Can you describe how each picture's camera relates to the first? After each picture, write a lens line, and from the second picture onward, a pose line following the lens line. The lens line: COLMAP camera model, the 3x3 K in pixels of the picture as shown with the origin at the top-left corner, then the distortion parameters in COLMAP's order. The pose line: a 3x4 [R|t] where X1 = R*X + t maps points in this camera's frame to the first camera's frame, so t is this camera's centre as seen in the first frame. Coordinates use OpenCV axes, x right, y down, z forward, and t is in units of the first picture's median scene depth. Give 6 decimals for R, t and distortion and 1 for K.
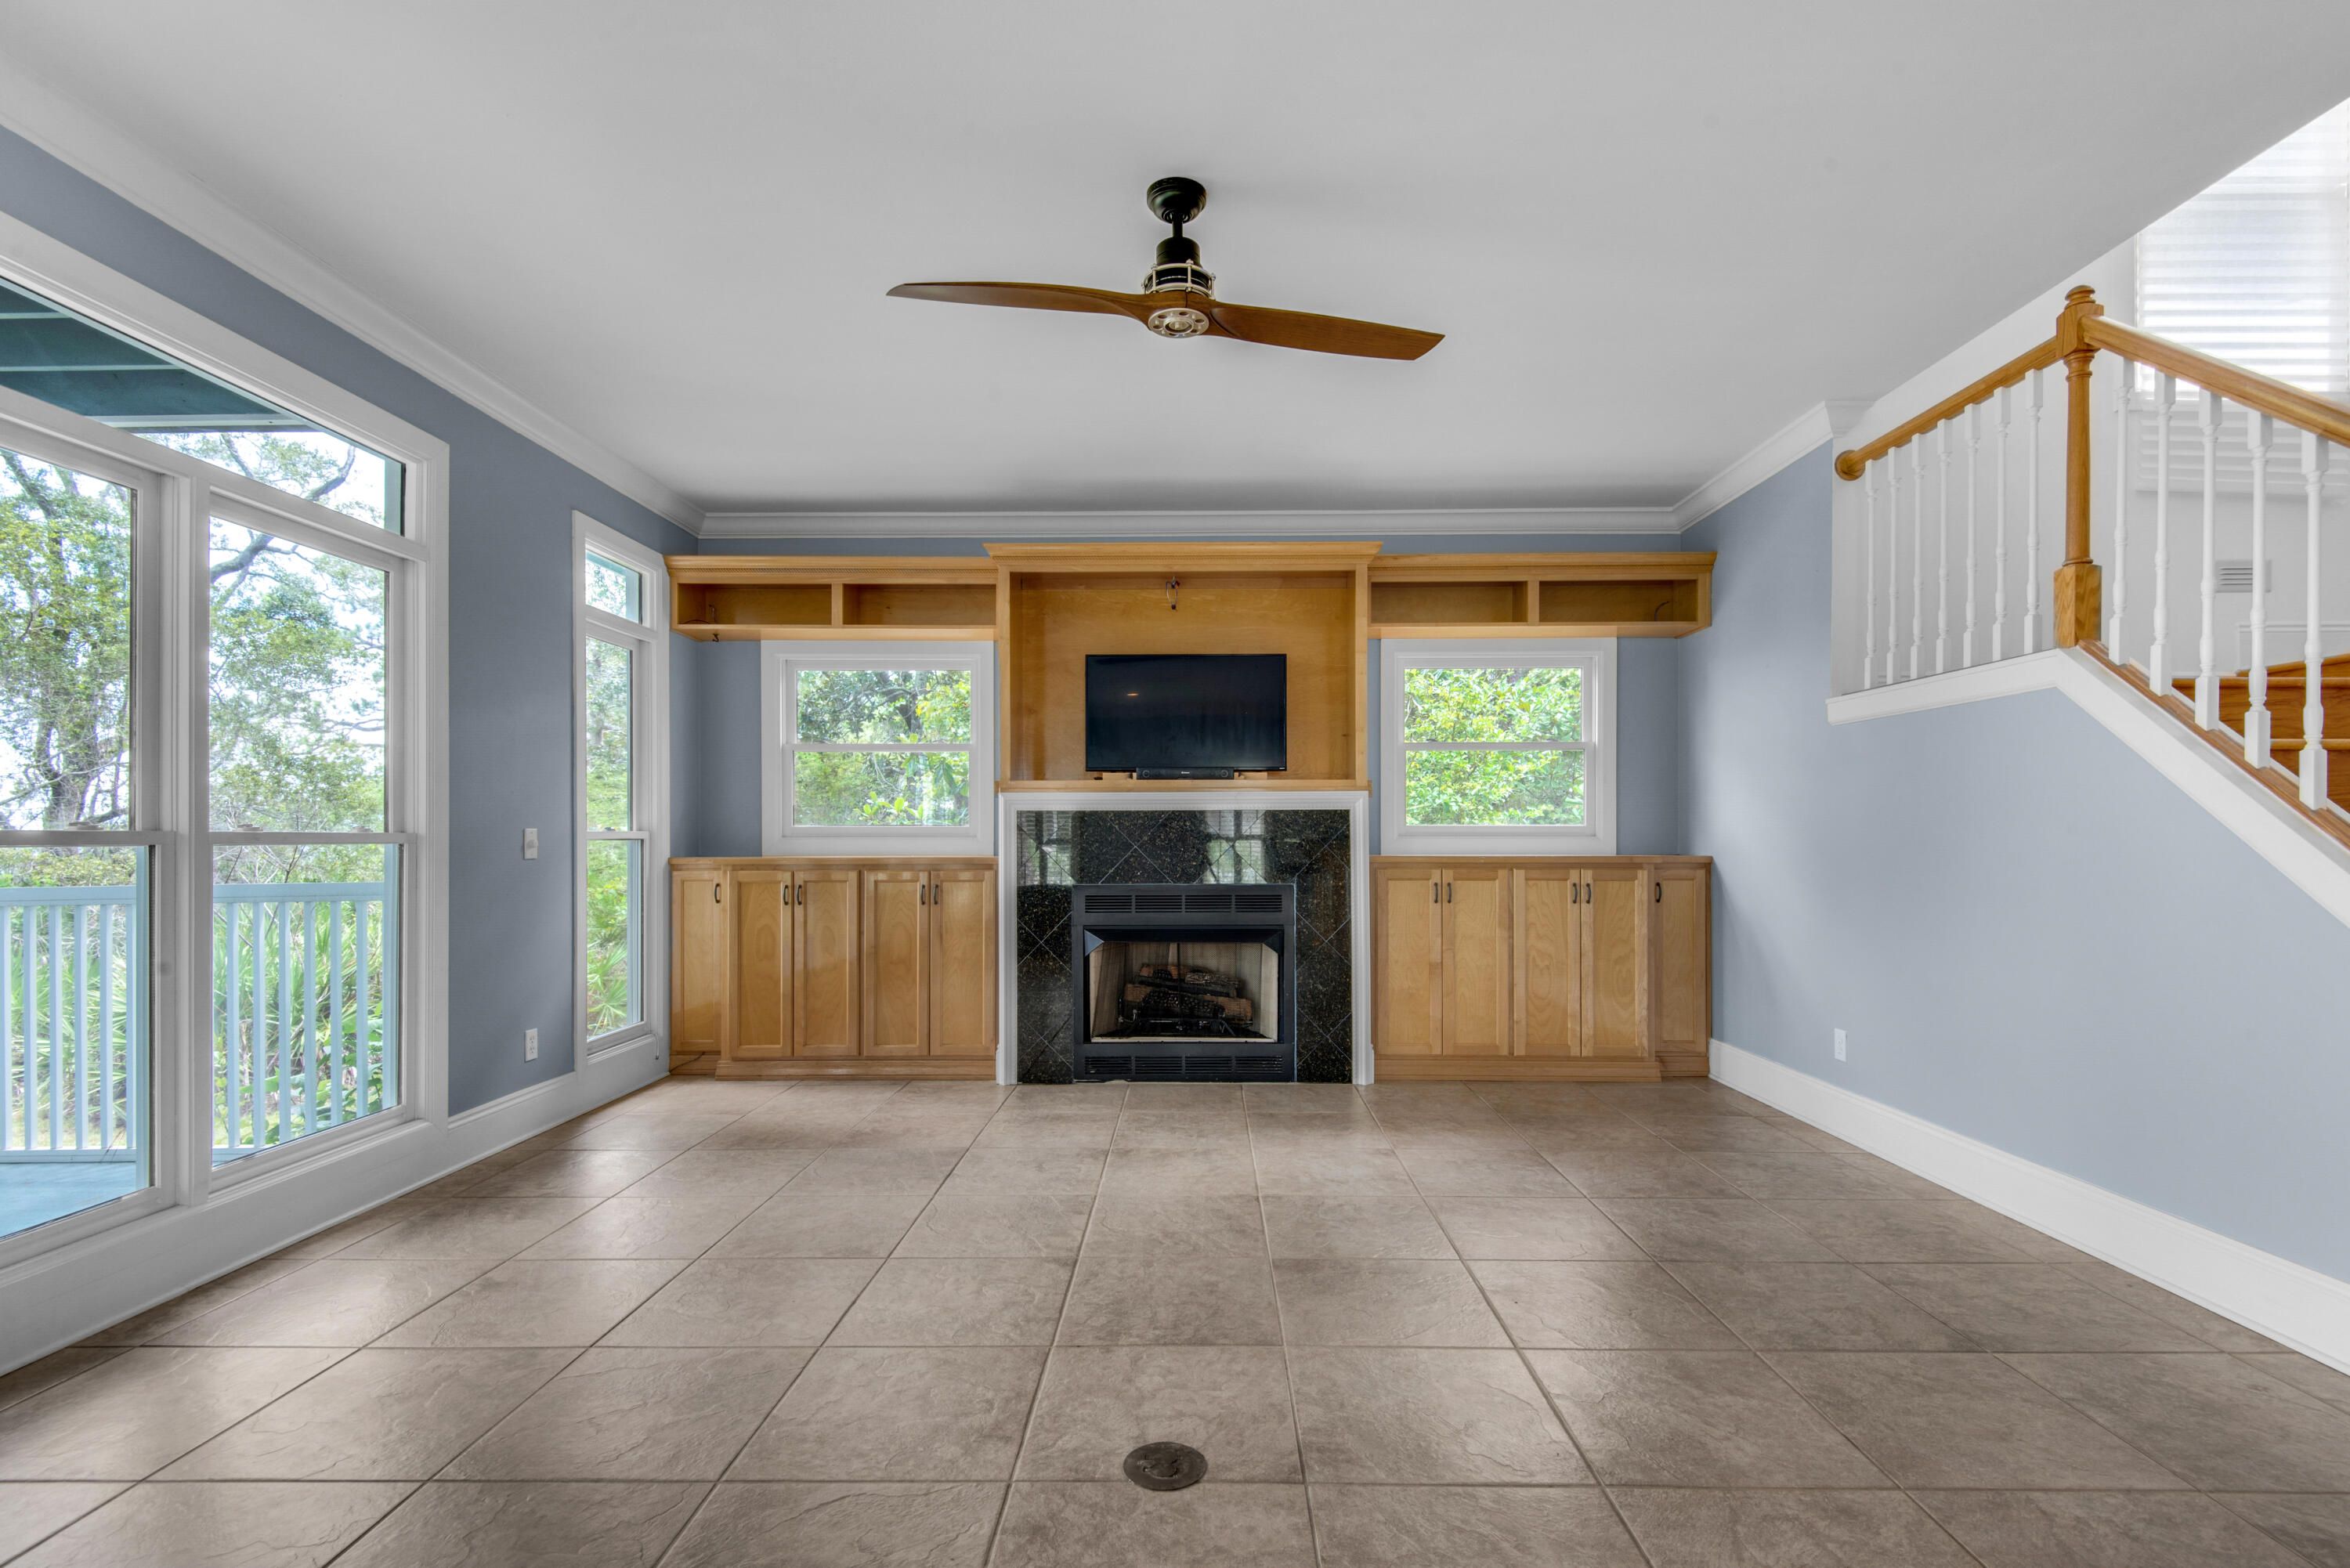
lens RADIAL K [[1081.6, 0, 1187.8], [0, 1081.6, 831.2], [0, 0, 1]] dist [0.028163, -0.013340]
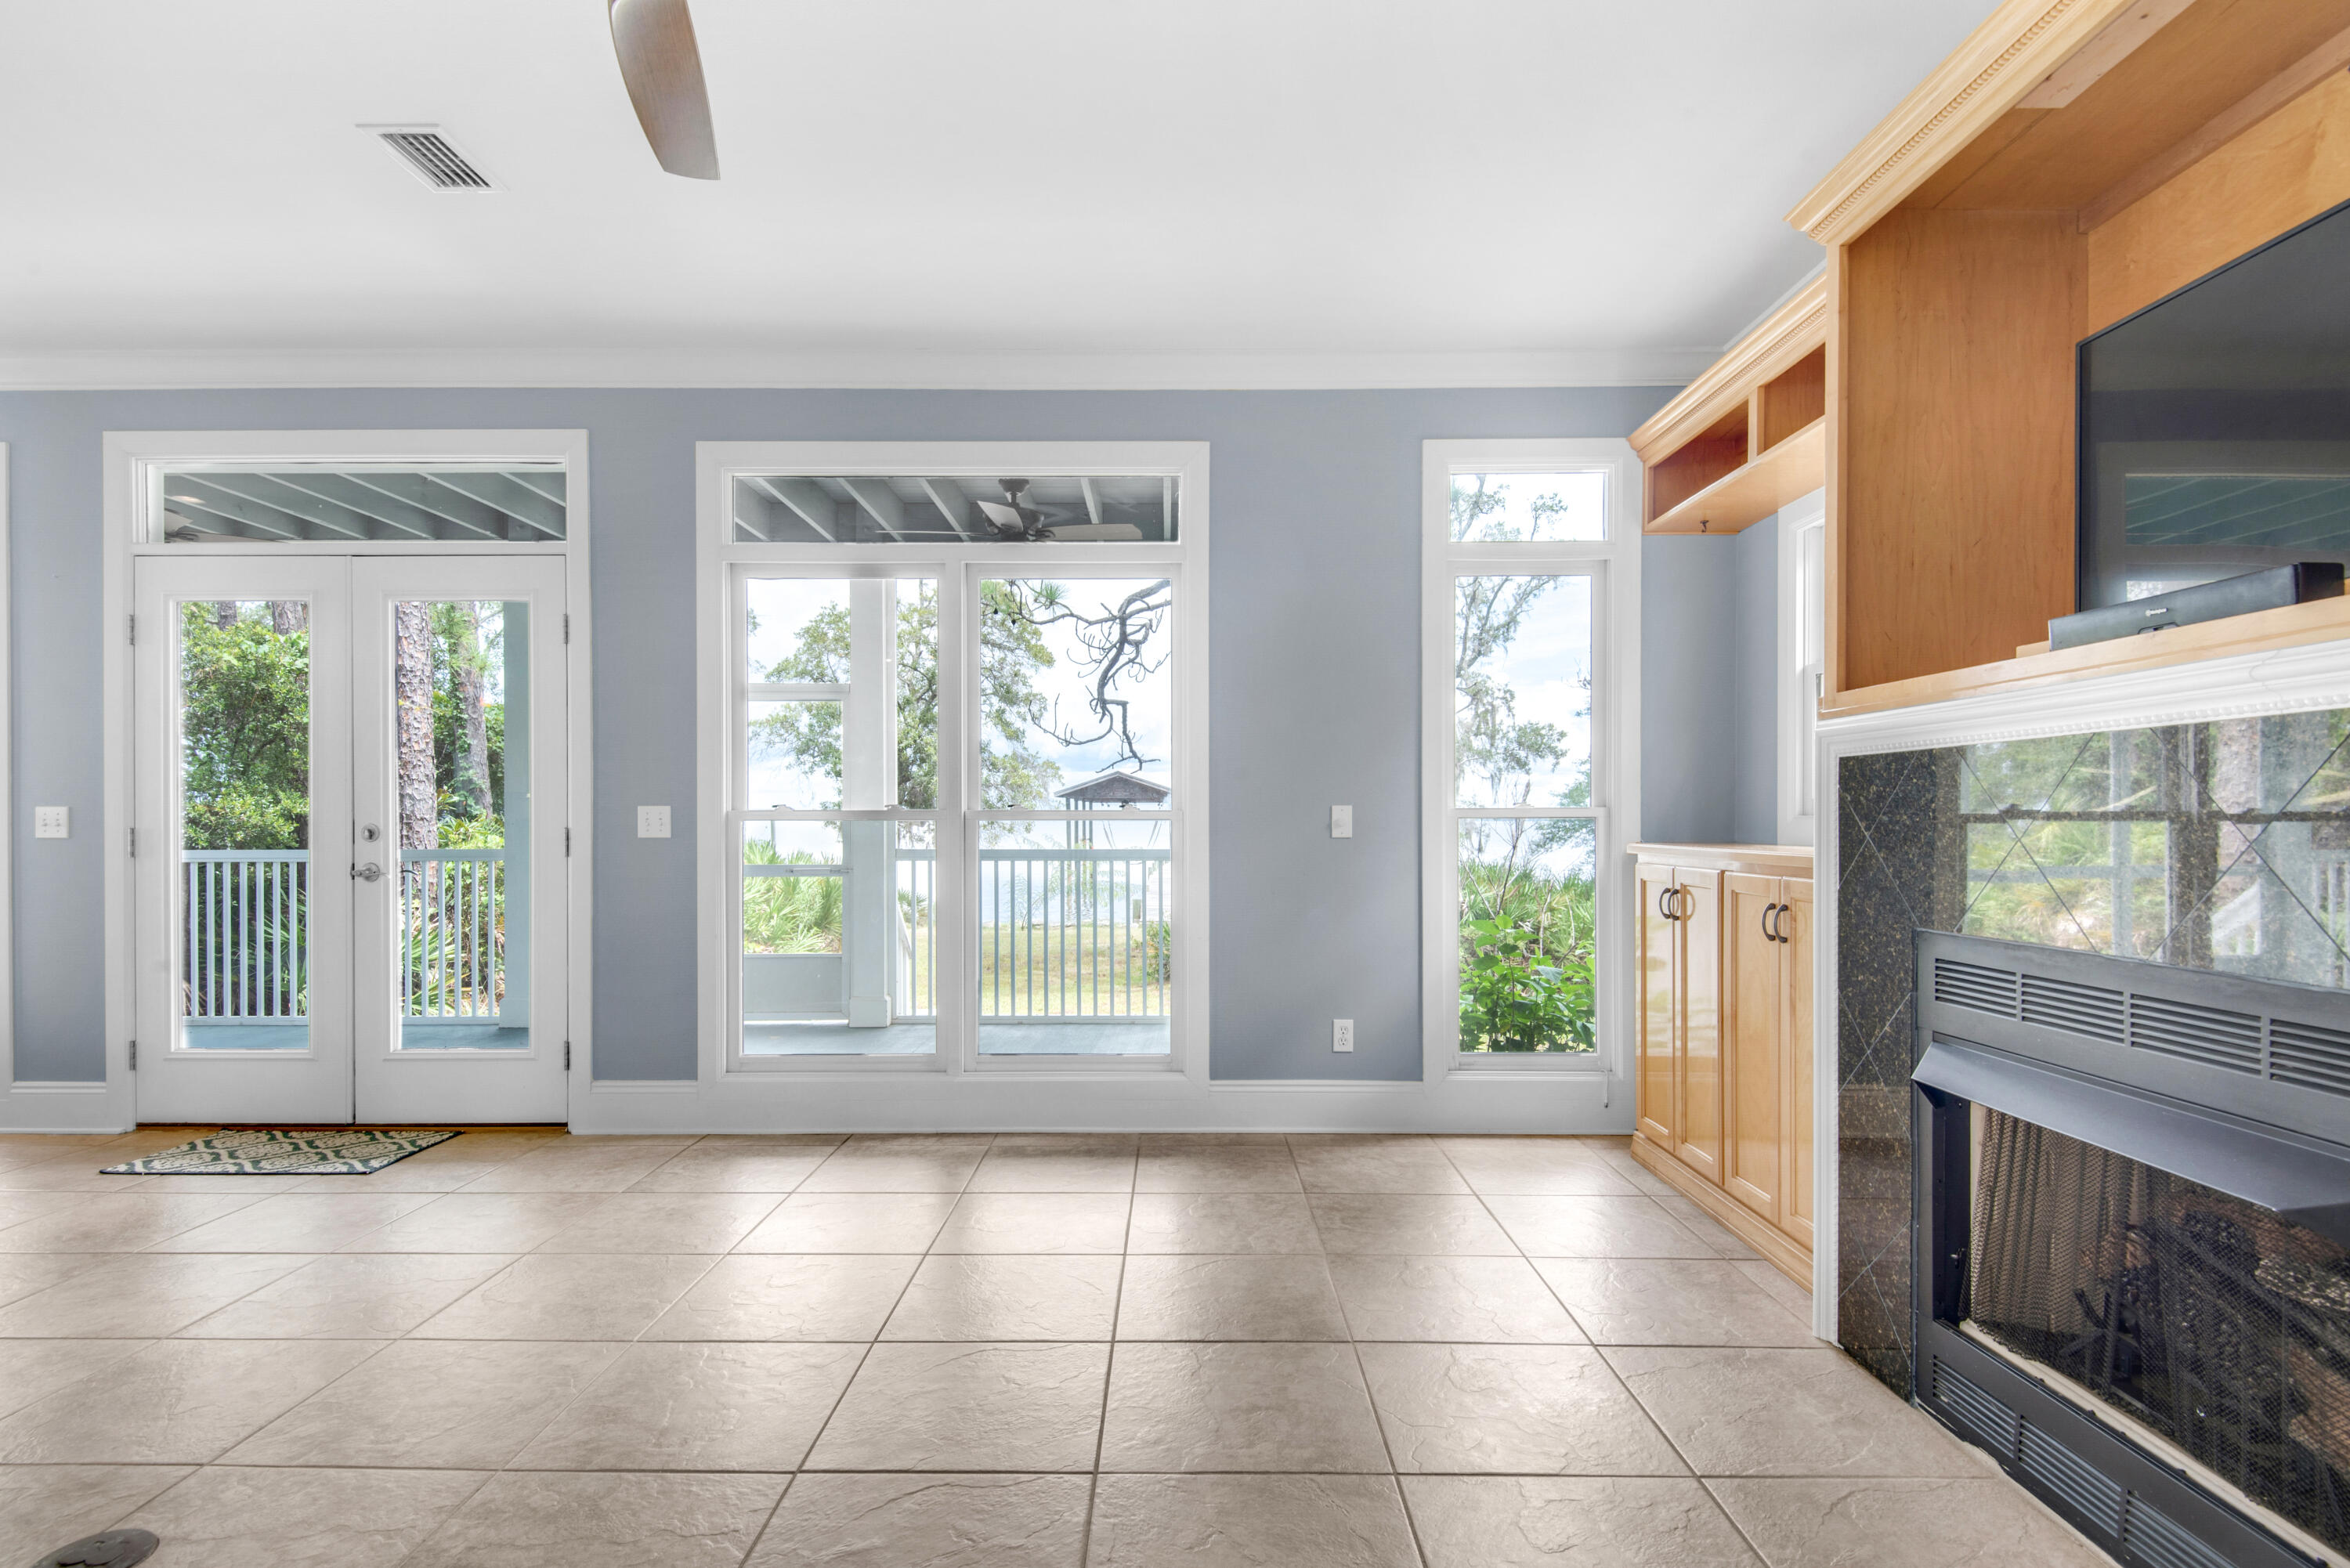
lens RADIAL K [[1194.8, 0, 1174.2], [0, 1194.8, 805.5], [0, 0, 1]] dist [-0.004714, -0.001123]
pose [[0.014140, -0.009079, -0.999859, 0.486224], [0.000352, 0.999959, -0.009075, 0.009147], [0.999900, -0.000223, 0.014142, 0.979826]]
